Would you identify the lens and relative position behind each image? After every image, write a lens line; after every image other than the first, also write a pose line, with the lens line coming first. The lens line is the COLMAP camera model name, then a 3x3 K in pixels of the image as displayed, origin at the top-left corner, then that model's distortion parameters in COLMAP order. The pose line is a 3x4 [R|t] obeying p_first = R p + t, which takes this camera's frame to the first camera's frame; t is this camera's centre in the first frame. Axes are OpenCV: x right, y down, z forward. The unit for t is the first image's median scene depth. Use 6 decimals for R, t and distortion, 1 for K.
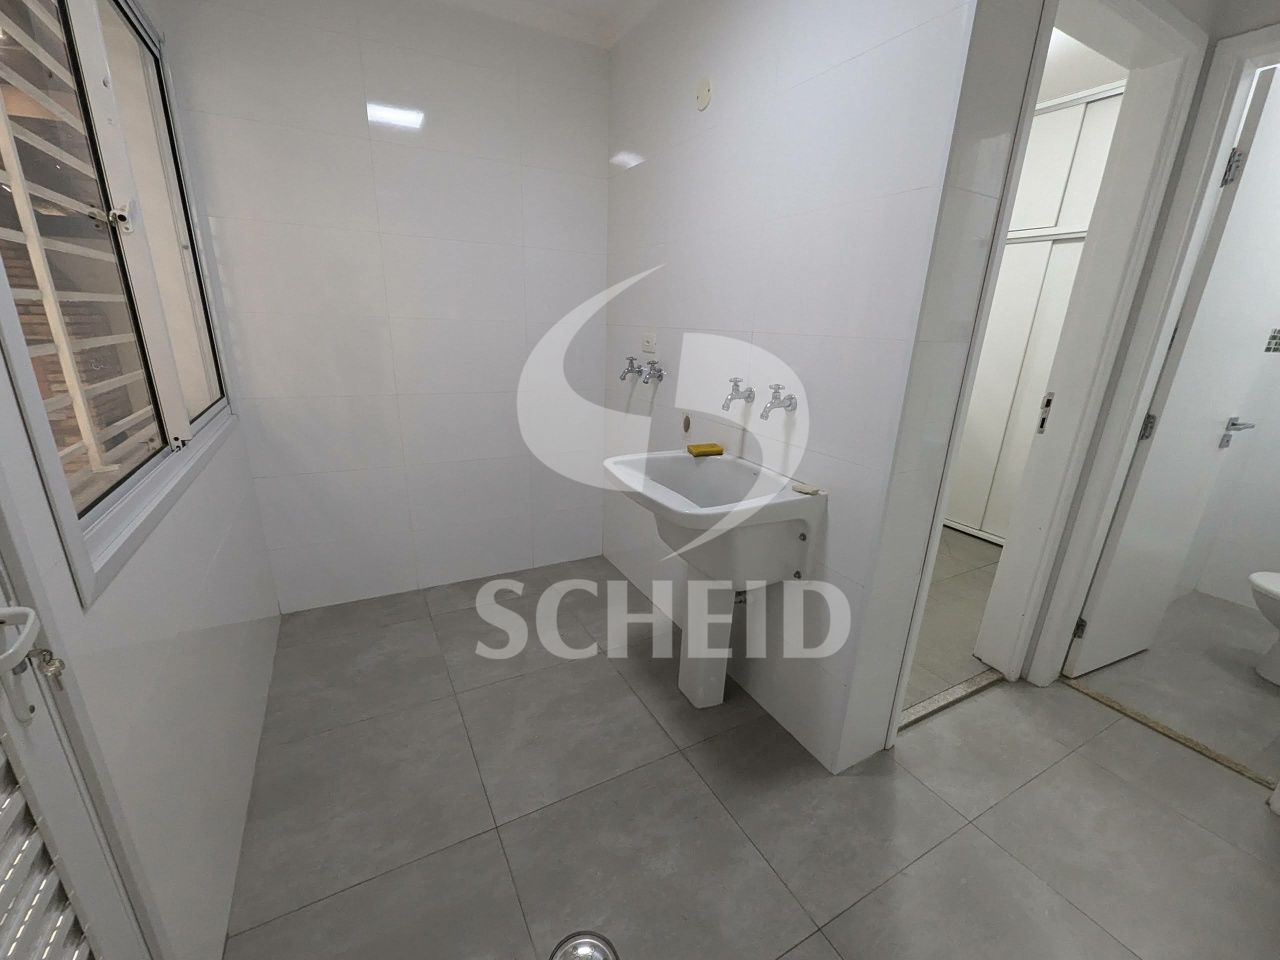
lens RADIAL K [[524.6, 0, 640.0], [0, 524.6, 480.0], [0, 0, 1]] dist [-0.000736, -0.000030]
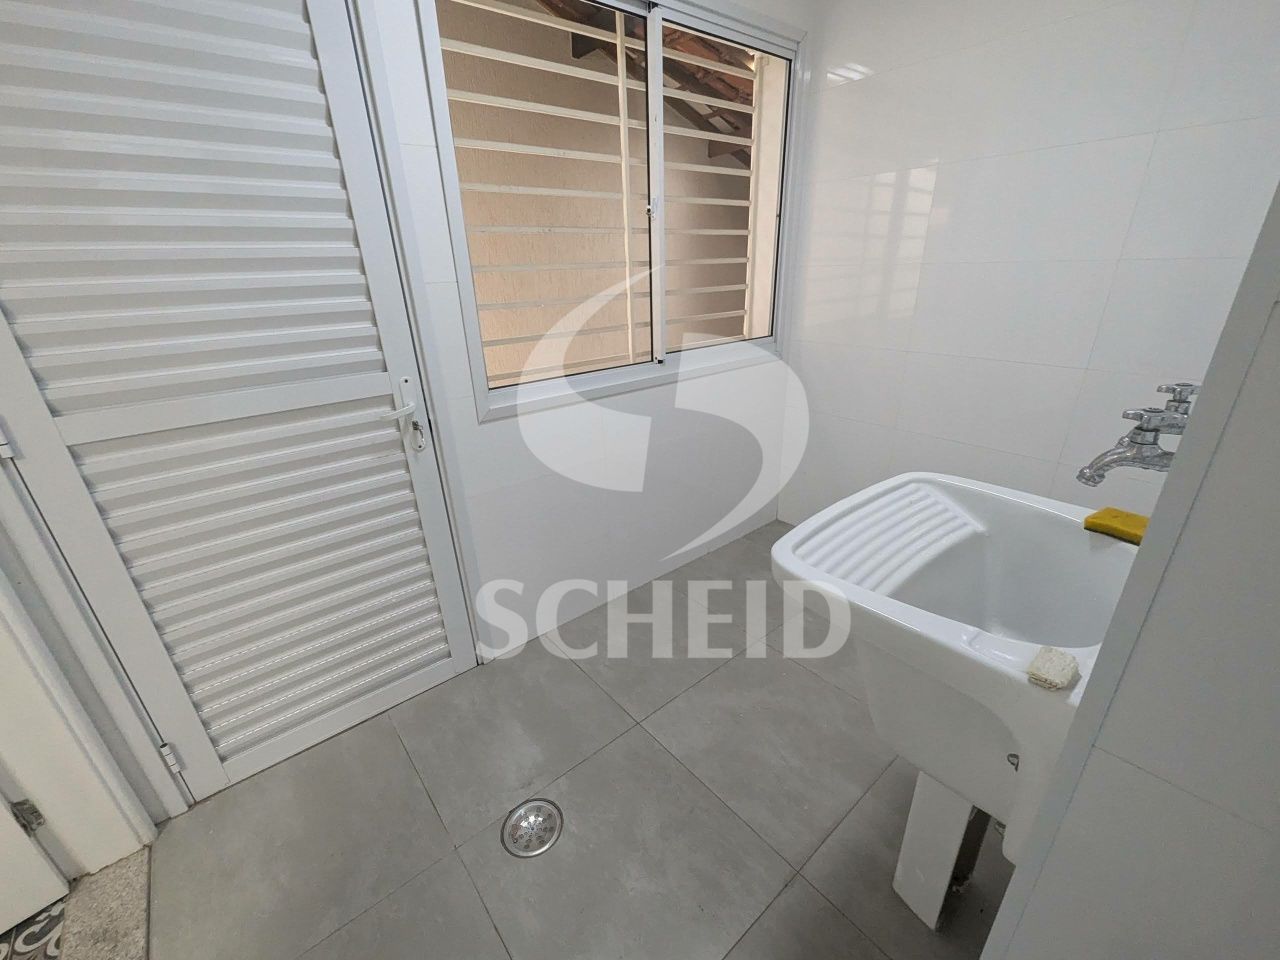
lens RADIAL K [[524.6, 0, 640.0], [0, 524.6, 480.0], [0, 0, 1]] dist [-0.000736, -0.000030]
pose [[0.213447, 0.333962, -0.918101, 0.506422], [-0.253230, 0.926553, 0.278163, -0.132101], [0.943565, 0.173118, 0.282339, 0.486340]]
